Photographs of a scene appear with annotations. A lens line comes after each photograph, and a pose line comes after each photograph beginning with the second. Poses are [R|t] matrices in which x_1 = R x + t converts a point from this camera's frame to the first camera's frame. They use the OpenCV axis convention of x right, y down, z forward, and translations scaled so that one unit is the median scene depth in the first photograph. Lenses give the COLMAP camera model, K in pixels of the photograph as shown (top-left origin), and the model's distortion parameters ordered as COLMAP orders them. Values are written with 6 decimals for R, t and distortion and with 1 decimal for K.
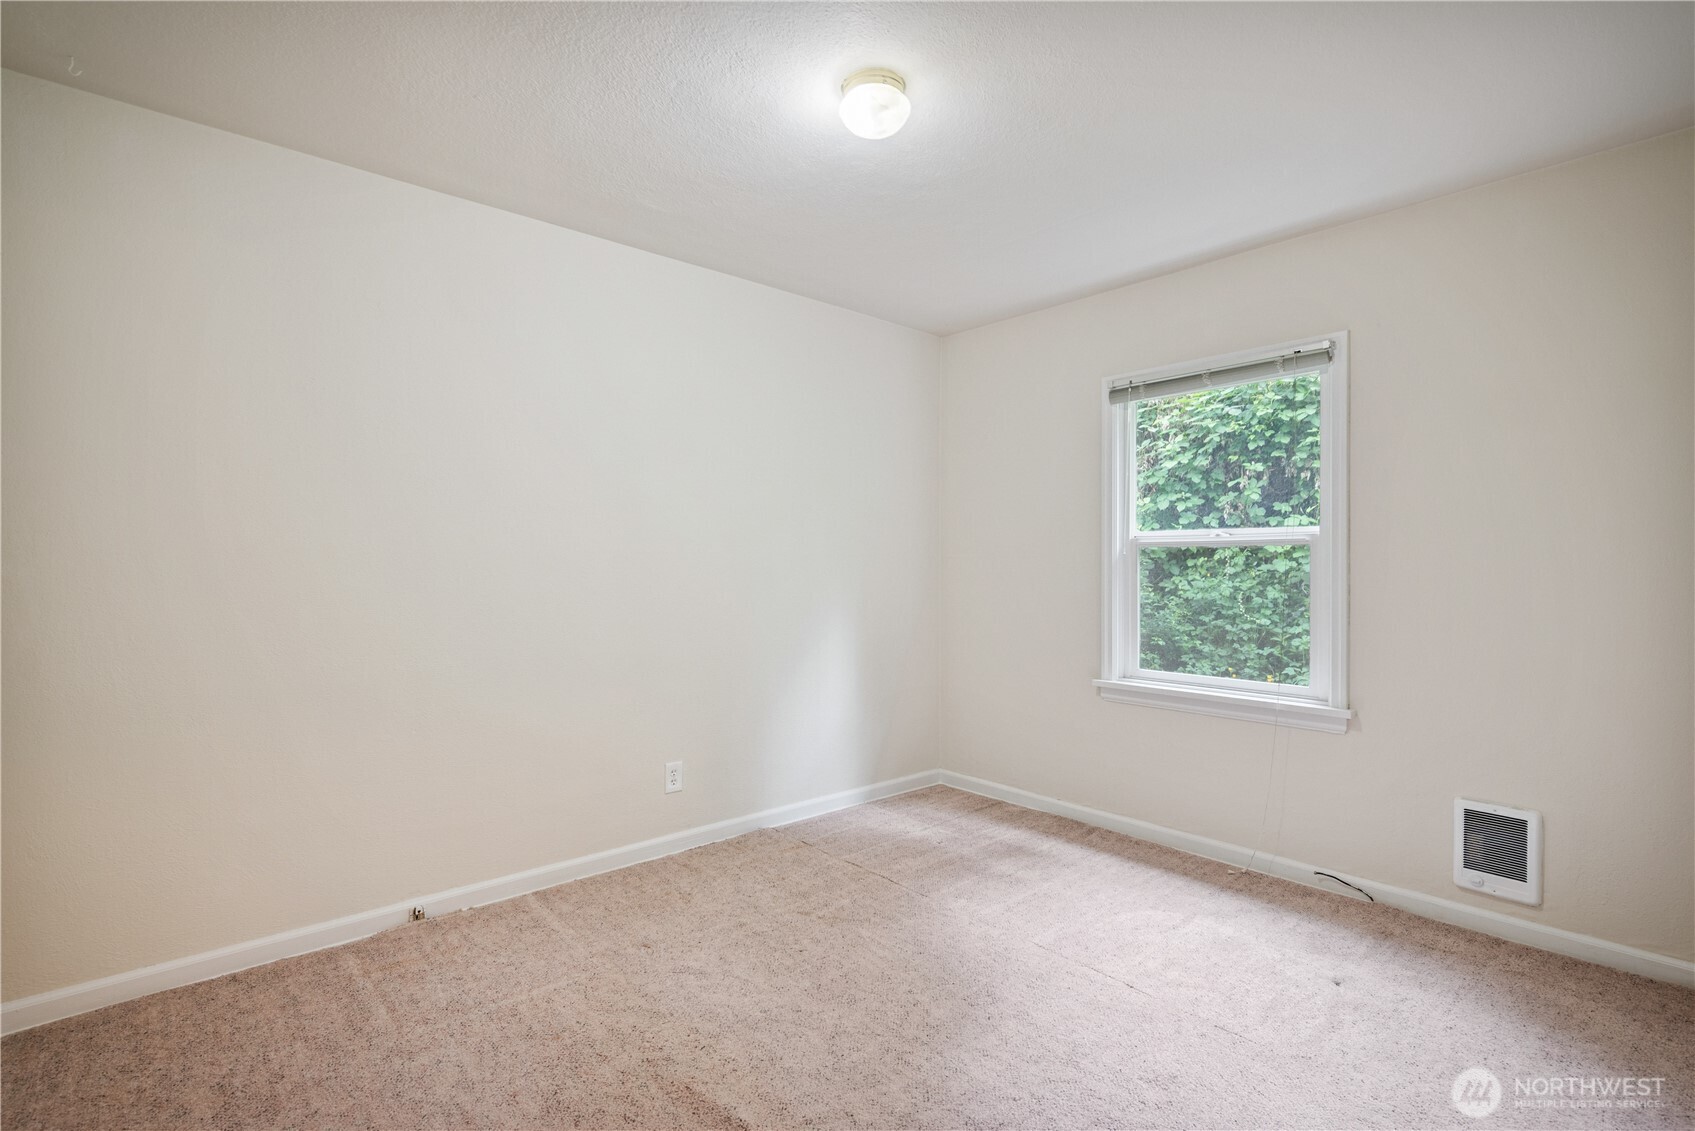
lens RADIAL K [[801.8, 0, 847.5], [0, 801.8, 565.5], [0, 0, 1]] dist [-0.000562, -0.000191]
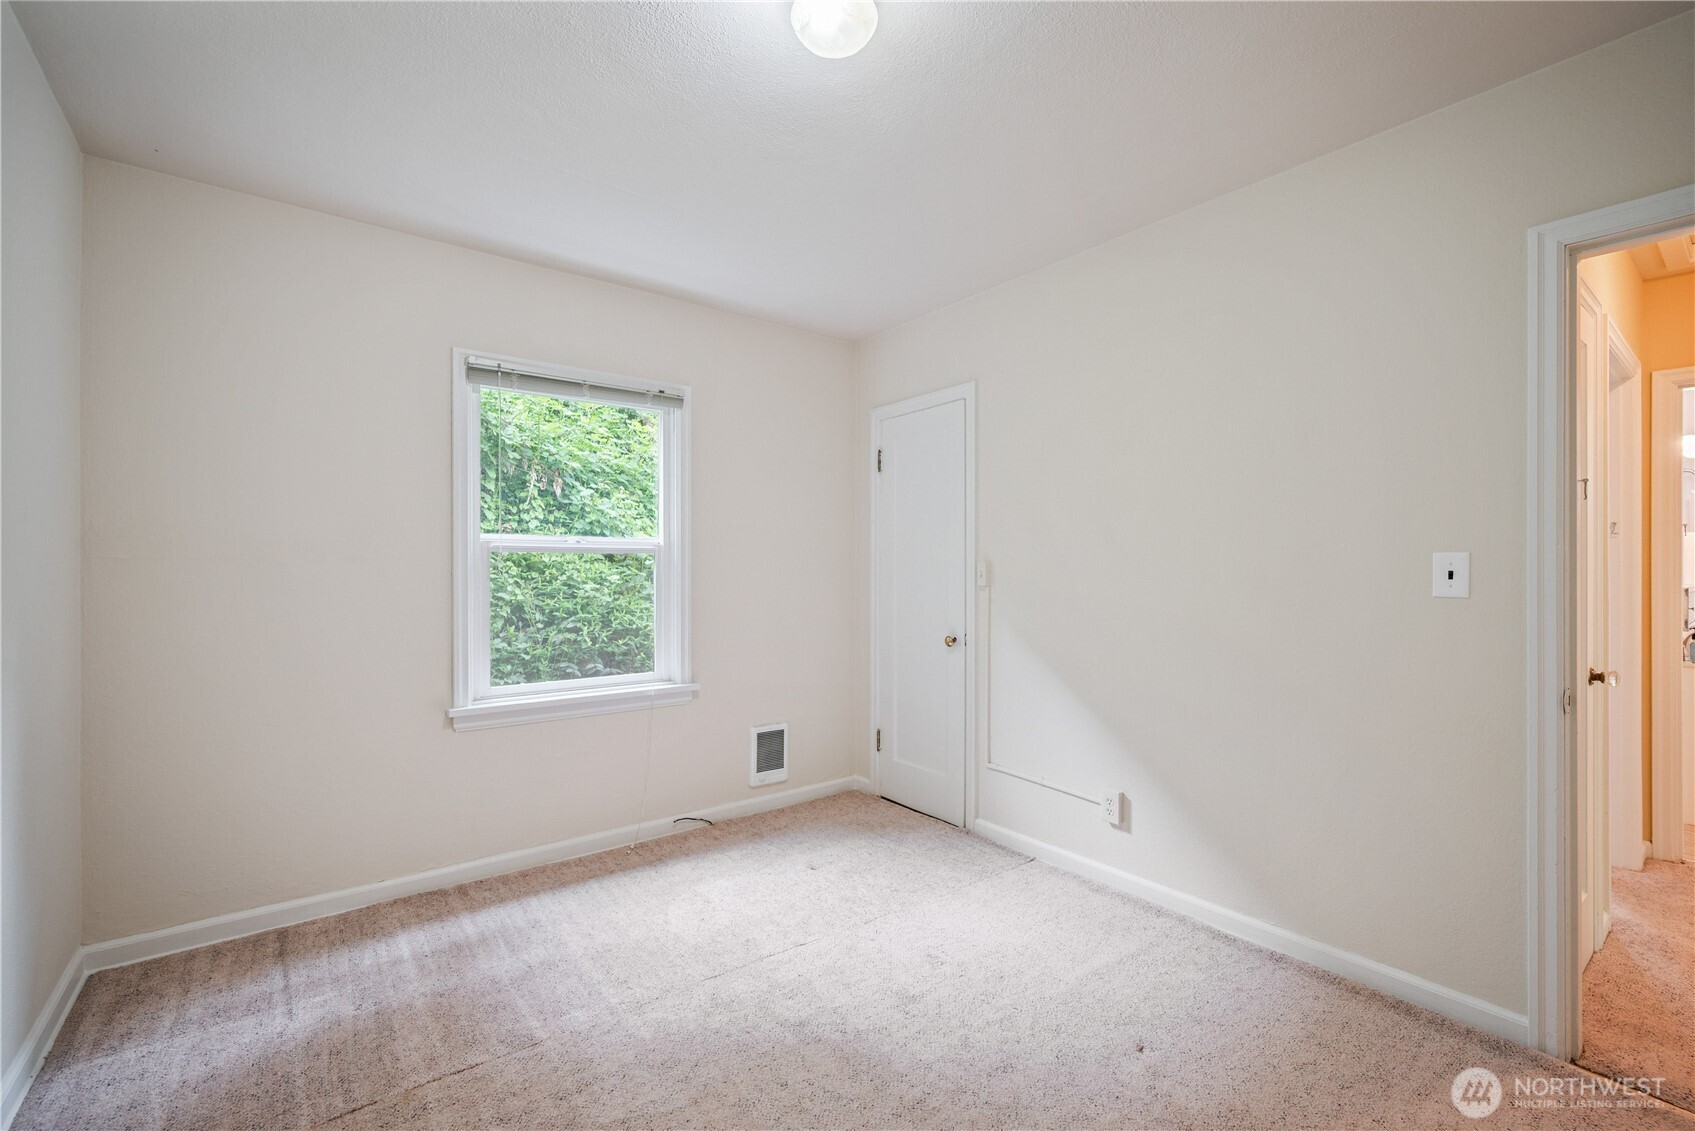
lens RADIAL K [[730.6, 0, 847.5], [0, 730.6, 565.5], [0, 0, 1]] dist [0.000974, 0.000030]
pose [[0.051115, 0.001964, 0.998691, -0.501529], [-0.001886, 0.999996, -0.001870, -0.006243], [-0.998691, -0.001787, 0.051119, 0.656072]]
